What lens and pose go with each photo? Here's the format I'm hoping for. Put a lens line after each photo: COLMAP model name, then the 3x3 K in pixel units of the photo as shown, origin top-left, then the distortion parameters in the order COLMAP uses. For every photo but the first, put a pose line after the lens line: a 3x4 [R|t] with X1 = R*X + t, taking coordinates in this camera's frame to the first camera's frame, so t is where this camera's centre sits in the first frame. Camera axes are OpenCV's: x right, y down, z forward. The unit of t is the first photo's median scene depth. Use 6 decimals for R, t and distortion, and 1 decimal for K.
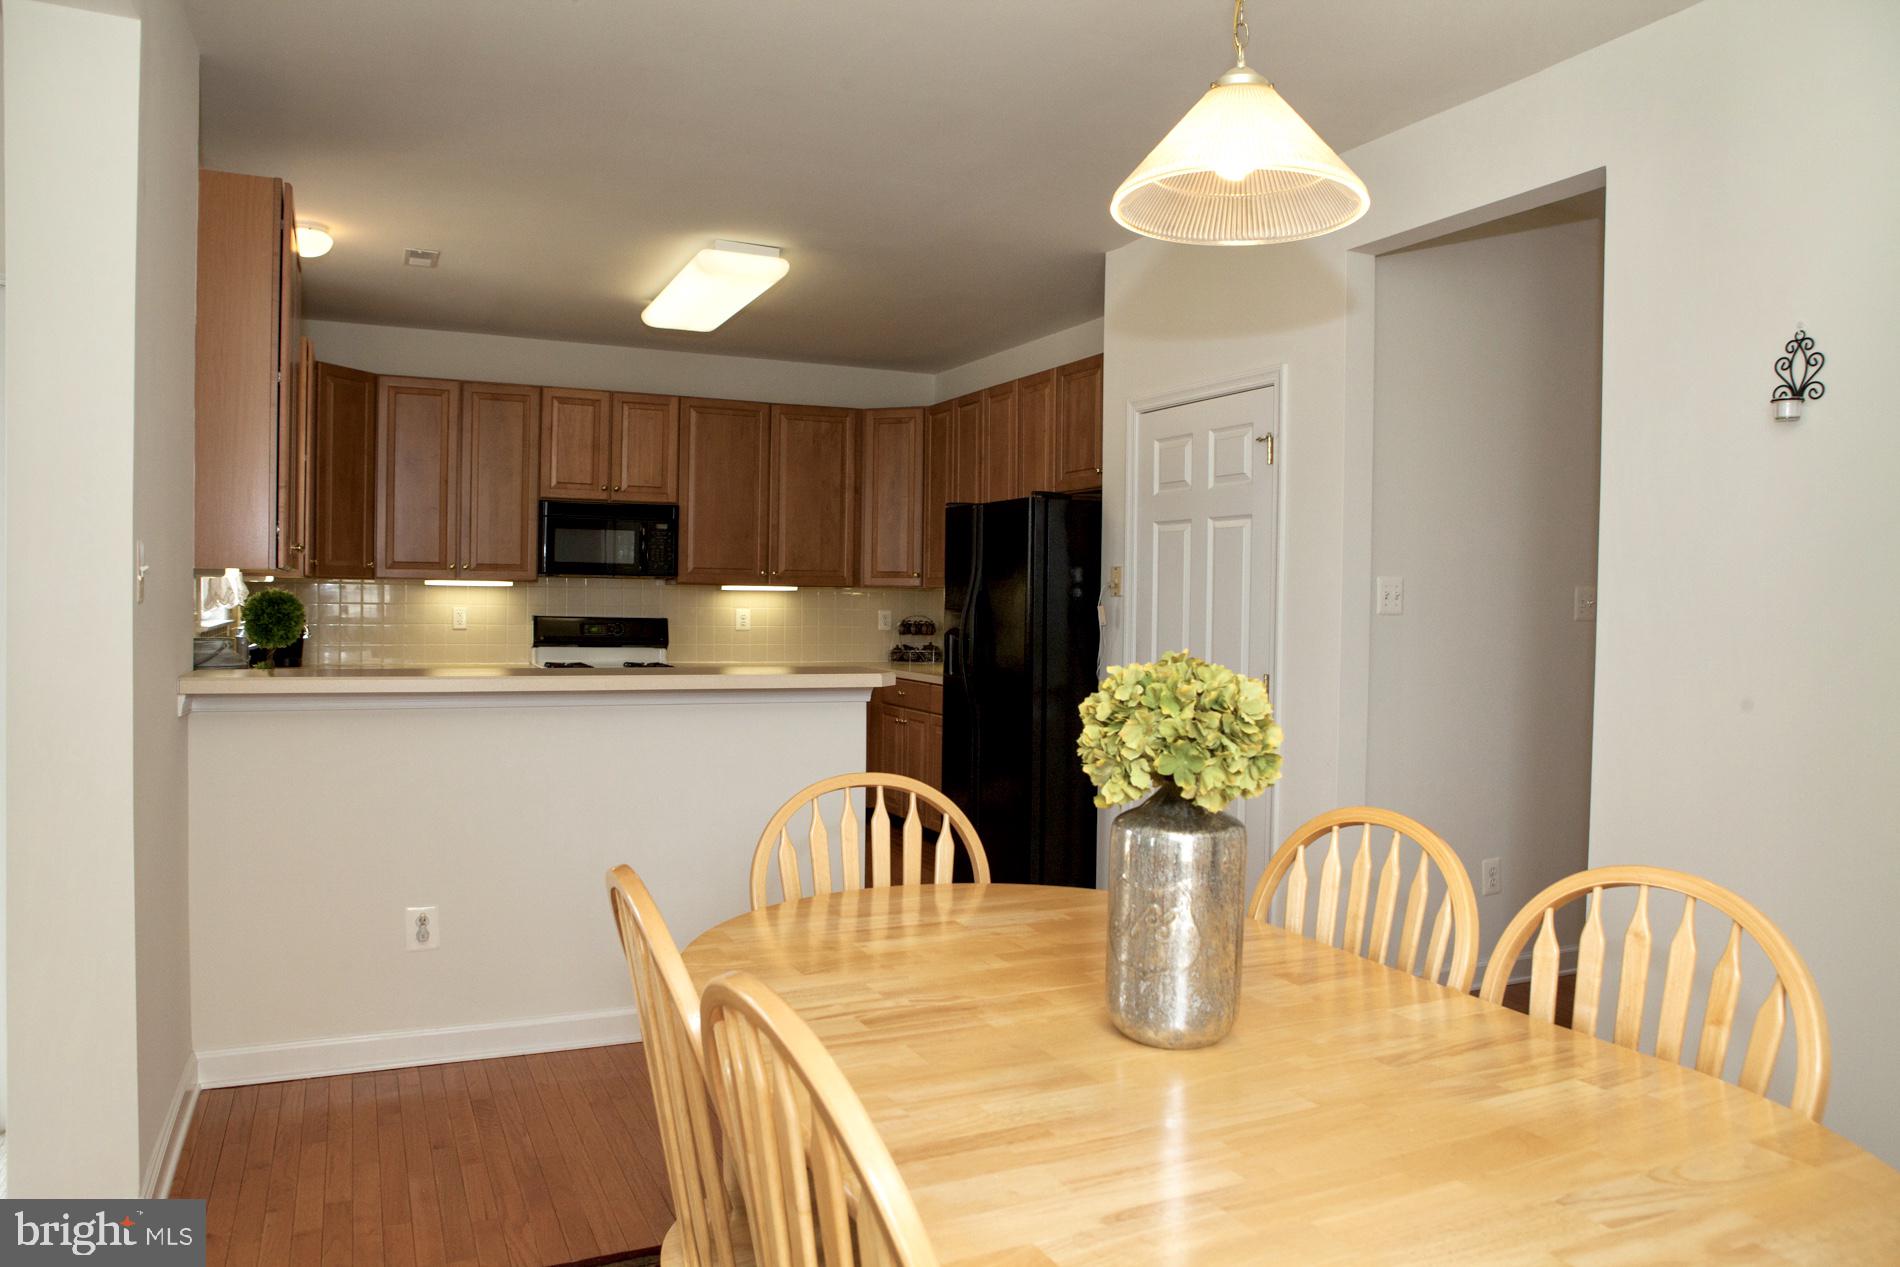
lens RADIAL K [[1317.4, 0, 940.3], [0, 1317.4, 630.0], [0, 0, 1]] dist [-0.102159, 0.067228]
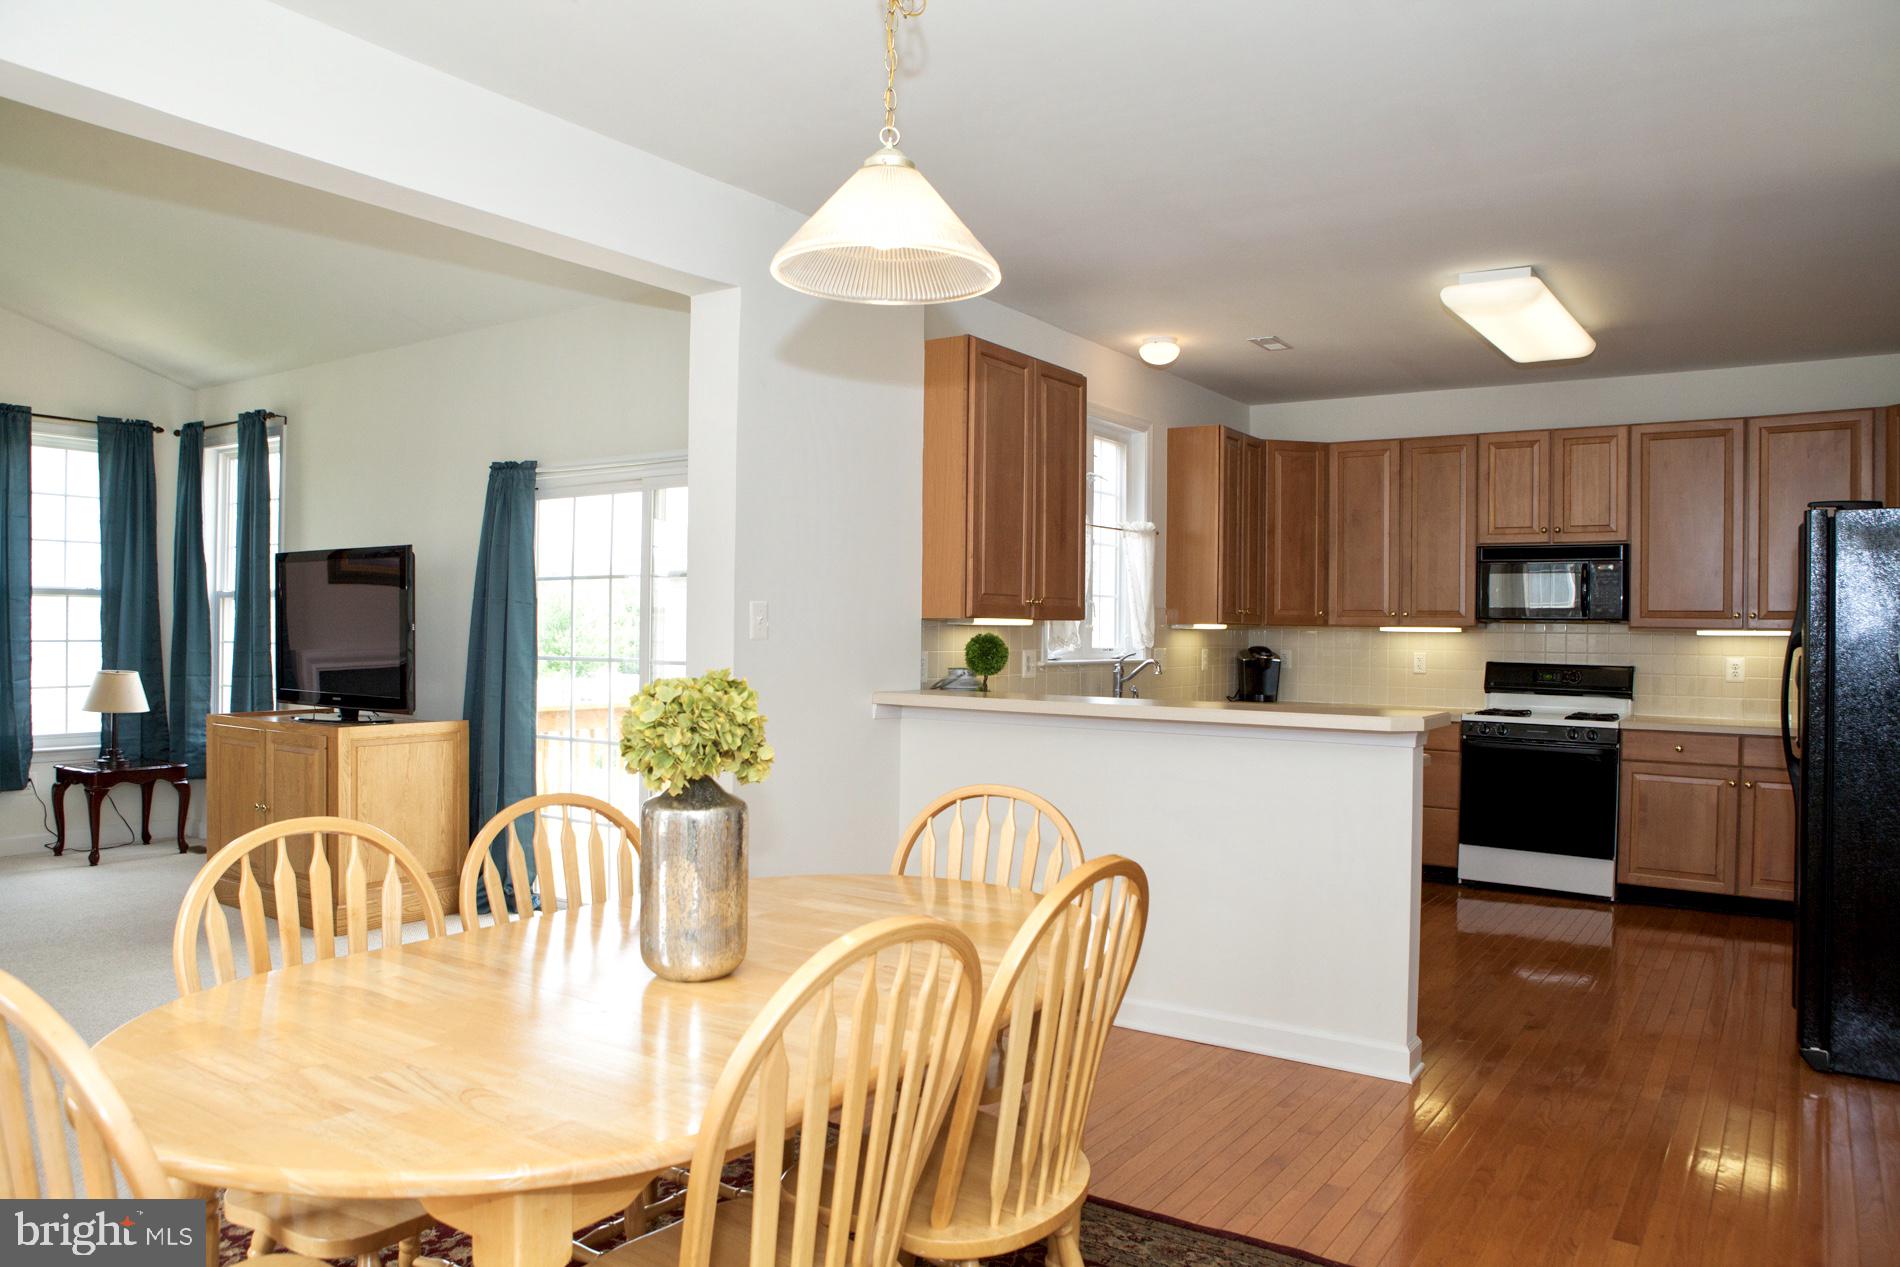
lens RADIAL K [[1304.9, 0, 932.1], [0, 1304.9, 629.0], [0, 0, 1]] dist [-0.105865, 0.069939]
pose [[0.523242, -0.010894, -0.852115, 0.317174], [-0.024591, 0.999309, -0.027875, 0.001955], [0.851829, 0.035540, 0.522612, 0.124327]]
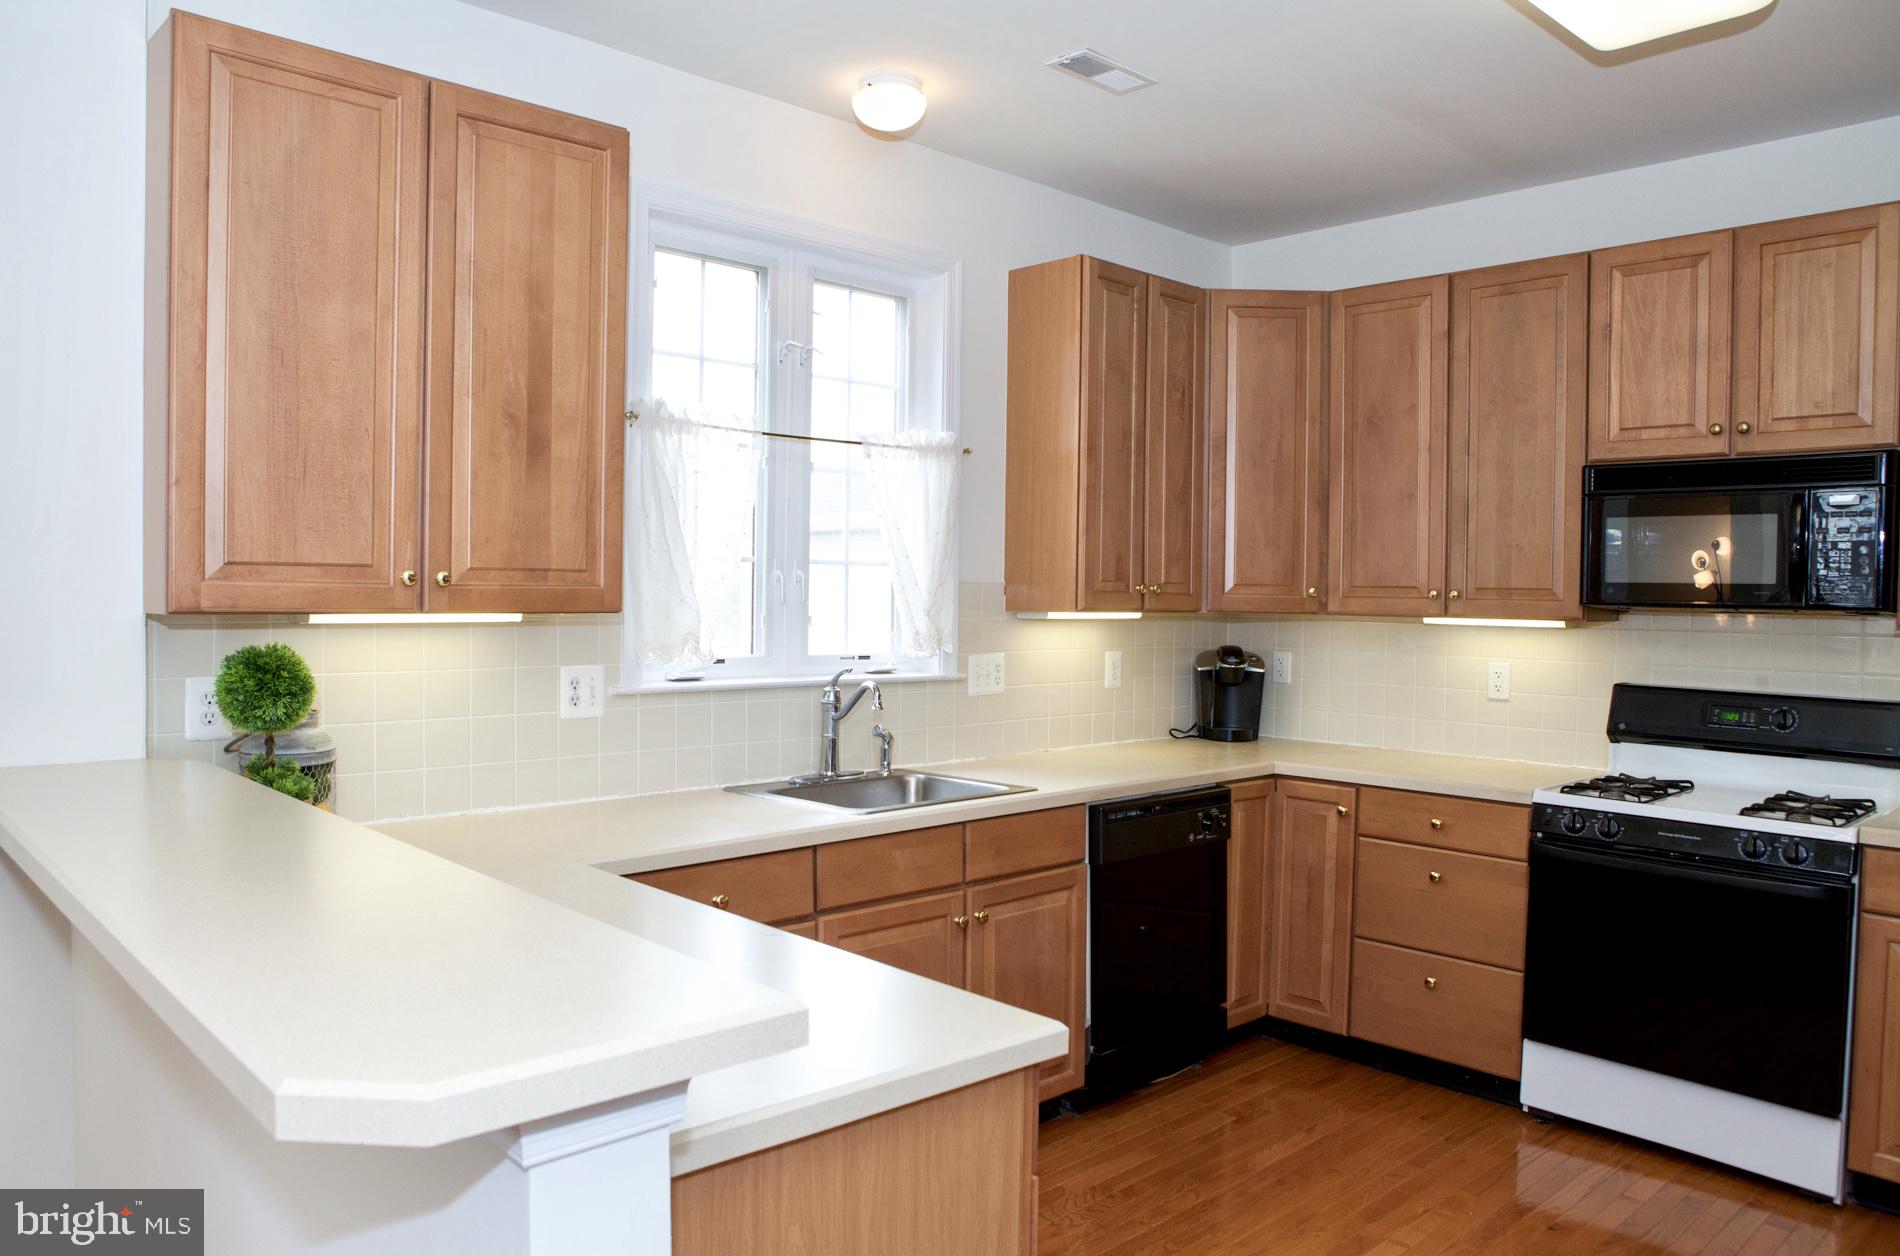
lens RADIAL K [[1327.9, 0, 942.7], [0, 1327.9, 624.5], [0, 0, 1]] dist [-0.103136, 0.074729]
pose [[0.334449, 0.011769, -0.942341, 0.102621], [-0.032007, 0.999487, 0.001123, -0.027949], [0.941870, 0.029786, 0.334654, 0.580355]]
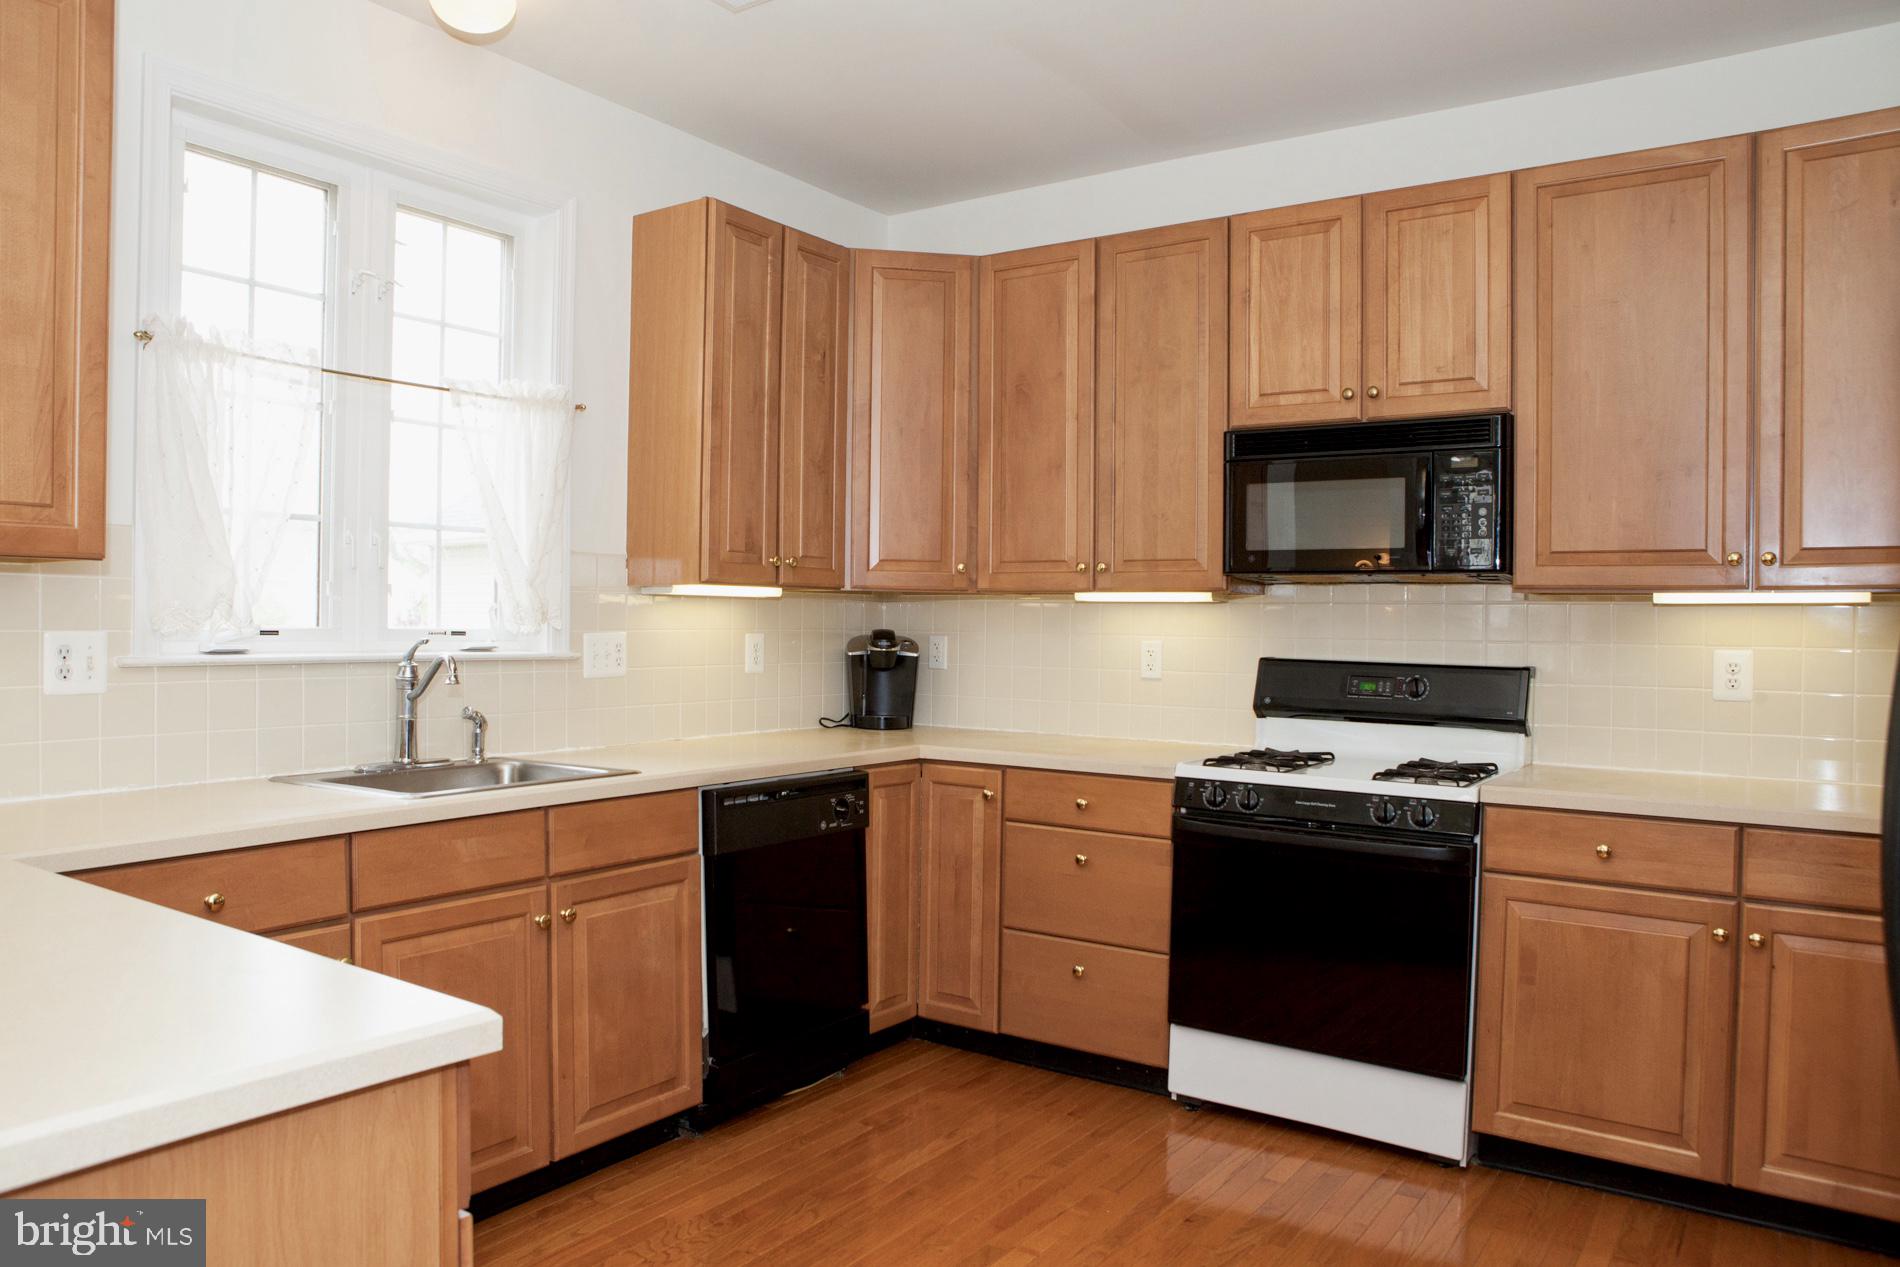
lens RADIAL K [[1317.4, 0, 940.3], [0, 1317.4, 630.0], [0, 0, 1]] dist [-0.102159, 0.067228]
pose [[0.520553, -0.004522, -0.853817, 0.075771], [-0.024194, 0.999506, -0.020044, -0.008671], [0.853486, 0.031092, 0.520187, 0.636047]]
